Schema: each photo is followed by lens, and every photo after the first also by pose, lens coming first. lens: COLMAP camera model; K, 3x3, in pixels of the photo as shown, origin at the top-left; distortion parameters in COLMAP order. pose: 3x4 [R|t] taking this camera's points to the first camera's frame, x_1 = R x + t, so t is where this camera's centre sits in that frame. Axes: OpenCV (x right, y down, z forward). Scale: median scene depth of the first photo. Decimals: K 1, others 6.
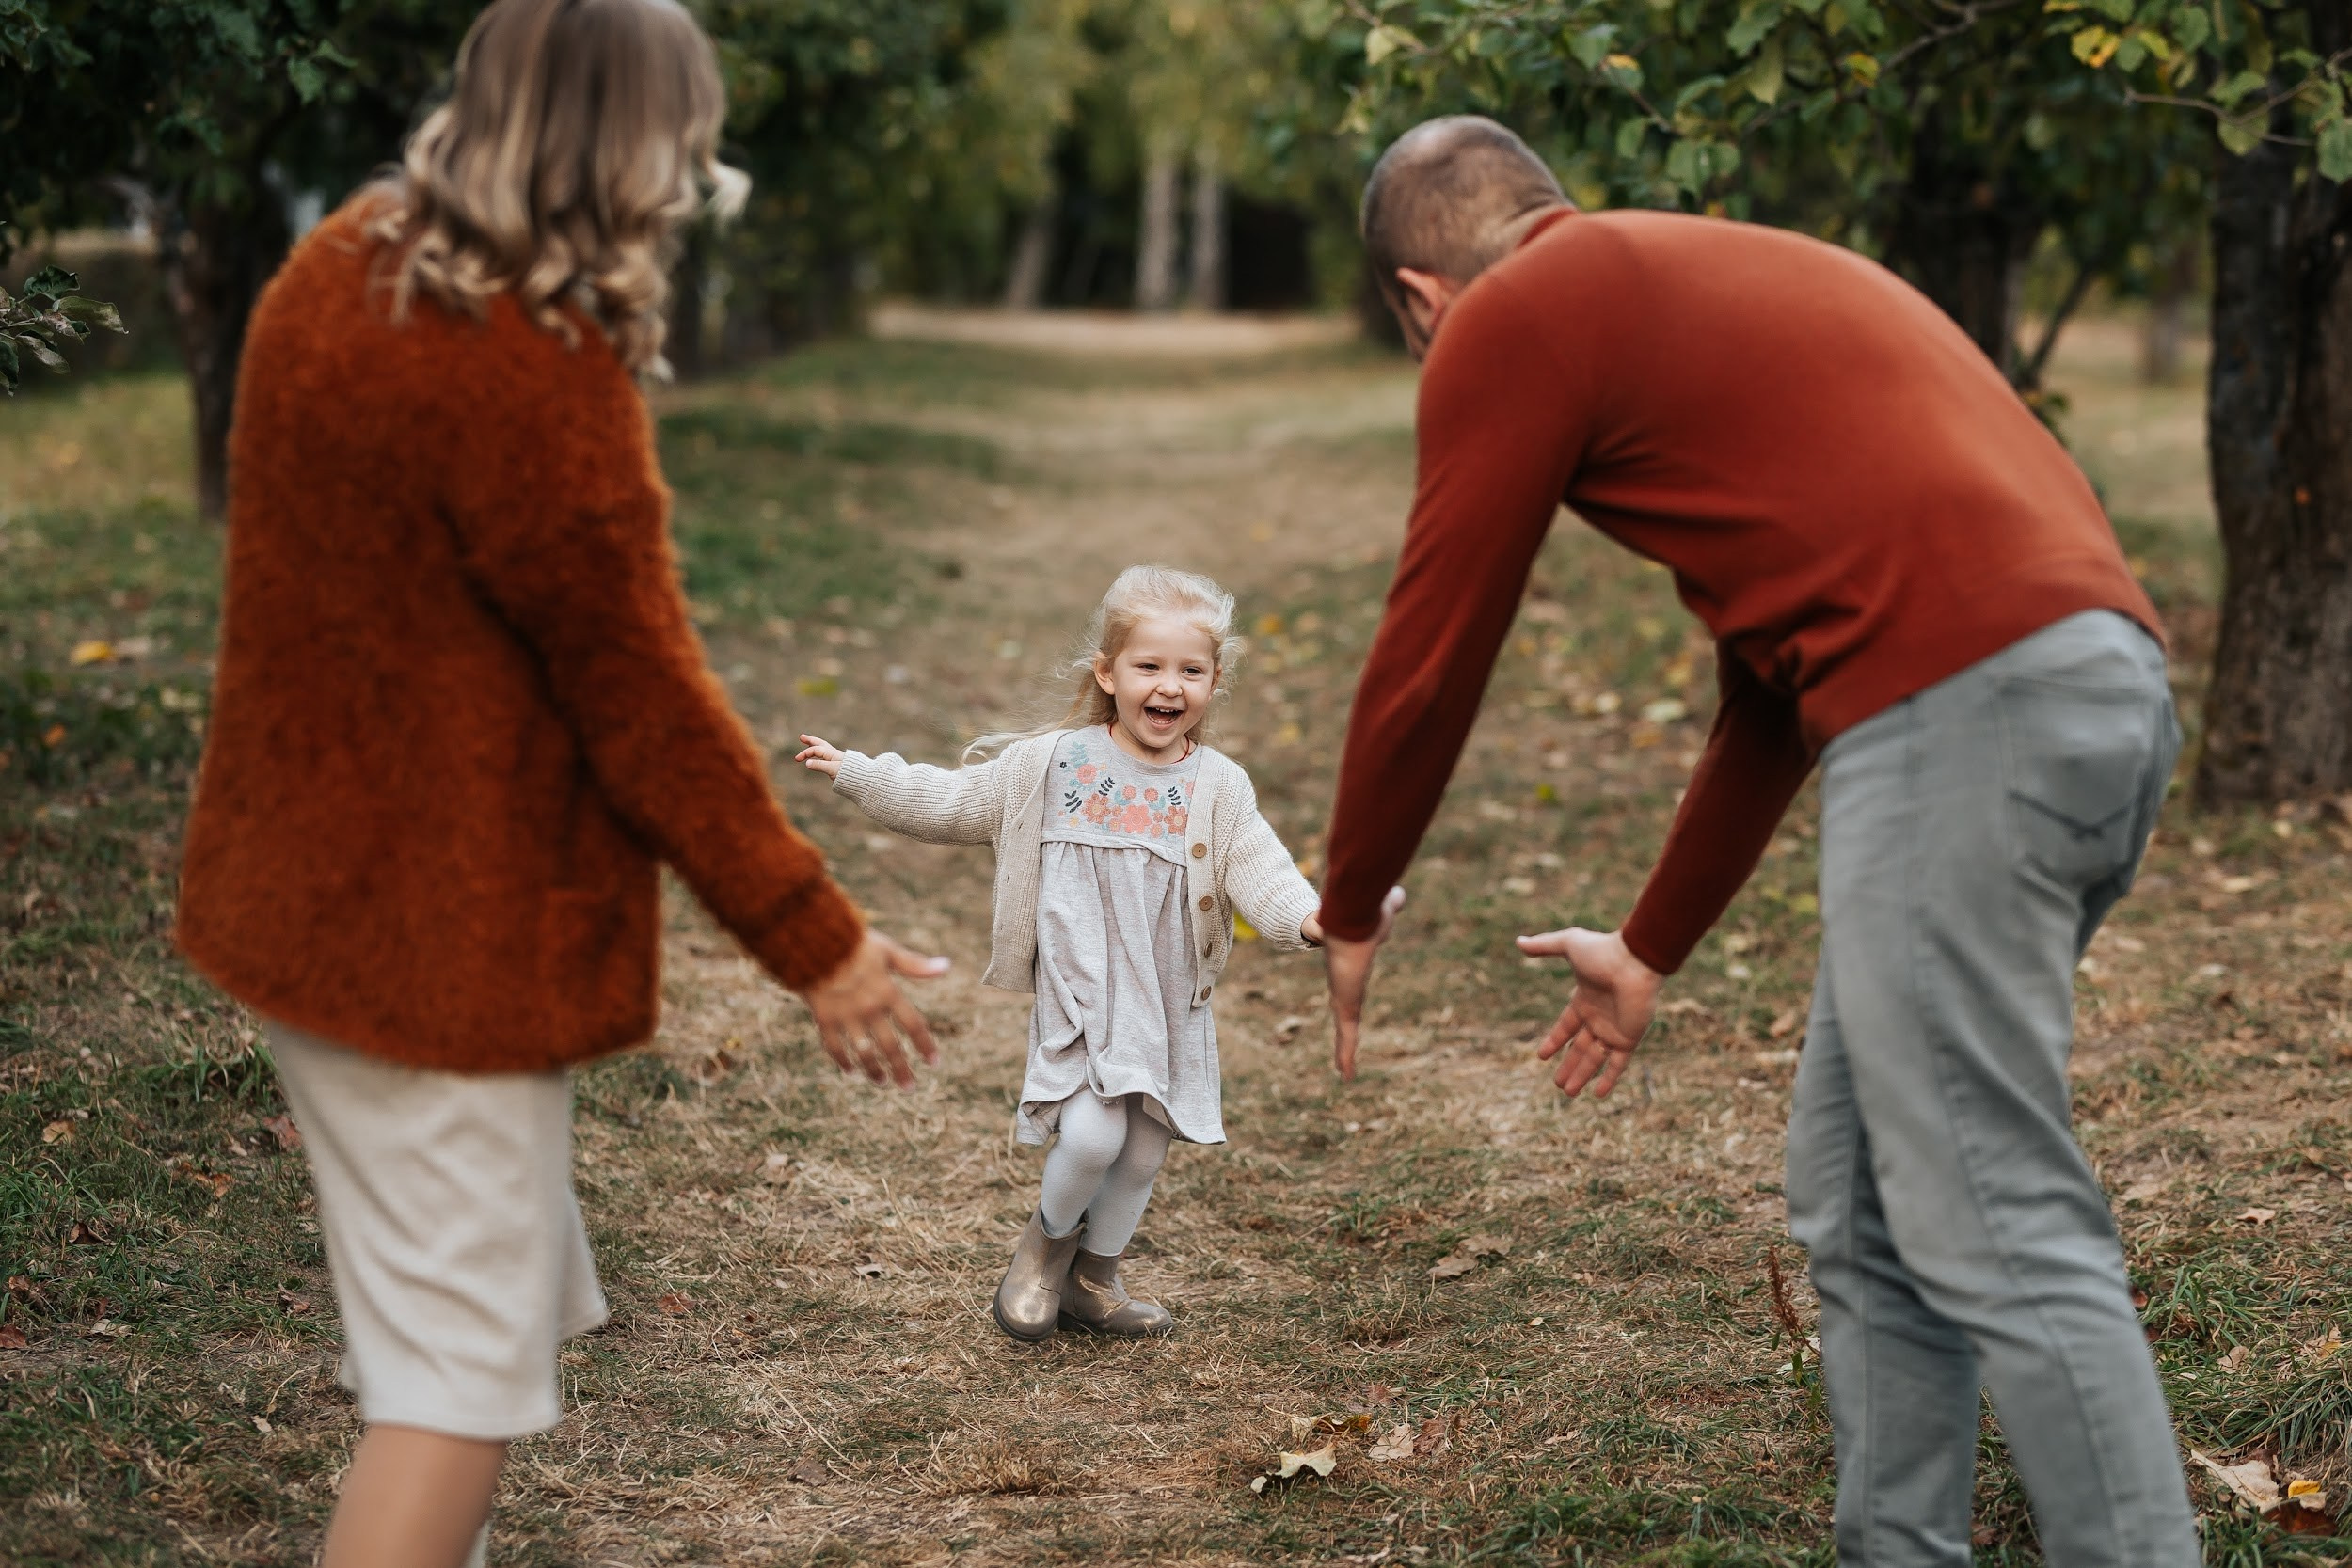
lens RADIAL K [[5238.0, 0, 1176.0], [0, 5238.0, 784.0], [0, 0, 1]] dist [-0.036634, -0.061885]
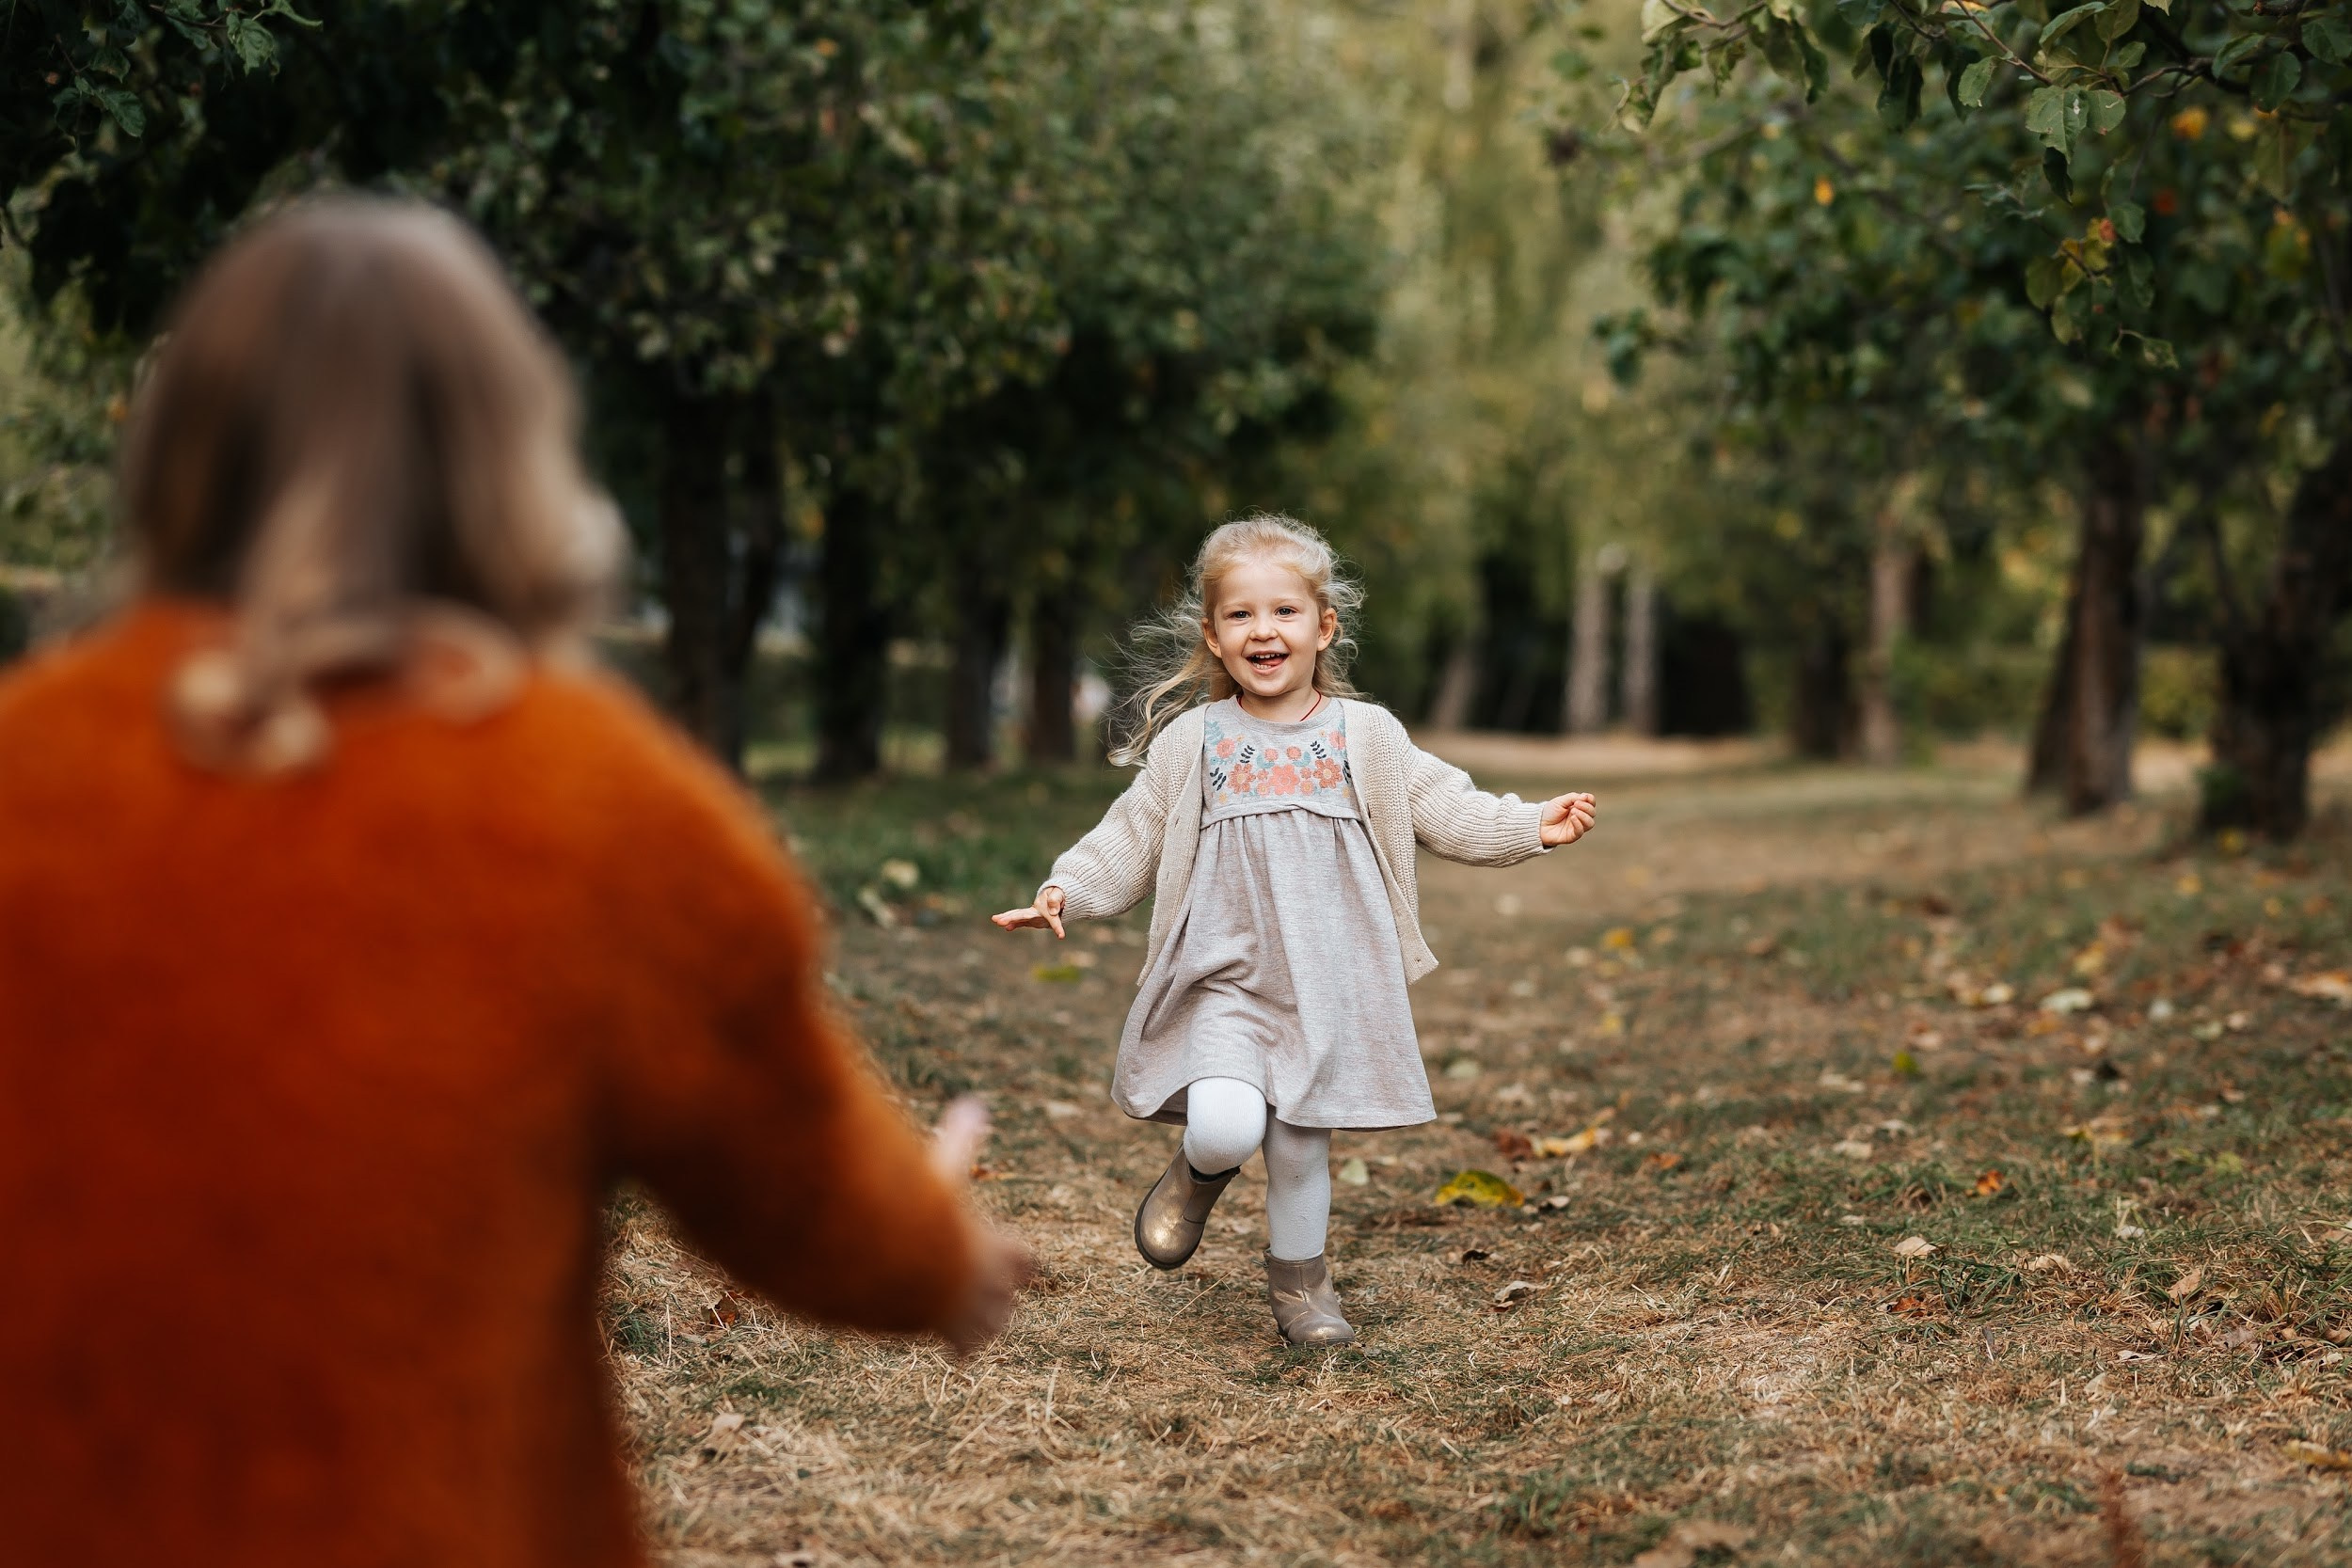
lens RADIAL K [[5238.0, 0, 1176.0], [0, 5238.0, 784.0], [0, 0, 1]] dist [-0.036634, -0.061885]
pose [[0.996131, 0.007189, -0.087581, 0.044519], [-0.015079, 0.995848, -0.089769, 0.048630], [0.086572, 0.090742, 0.992104, 0.298433]]
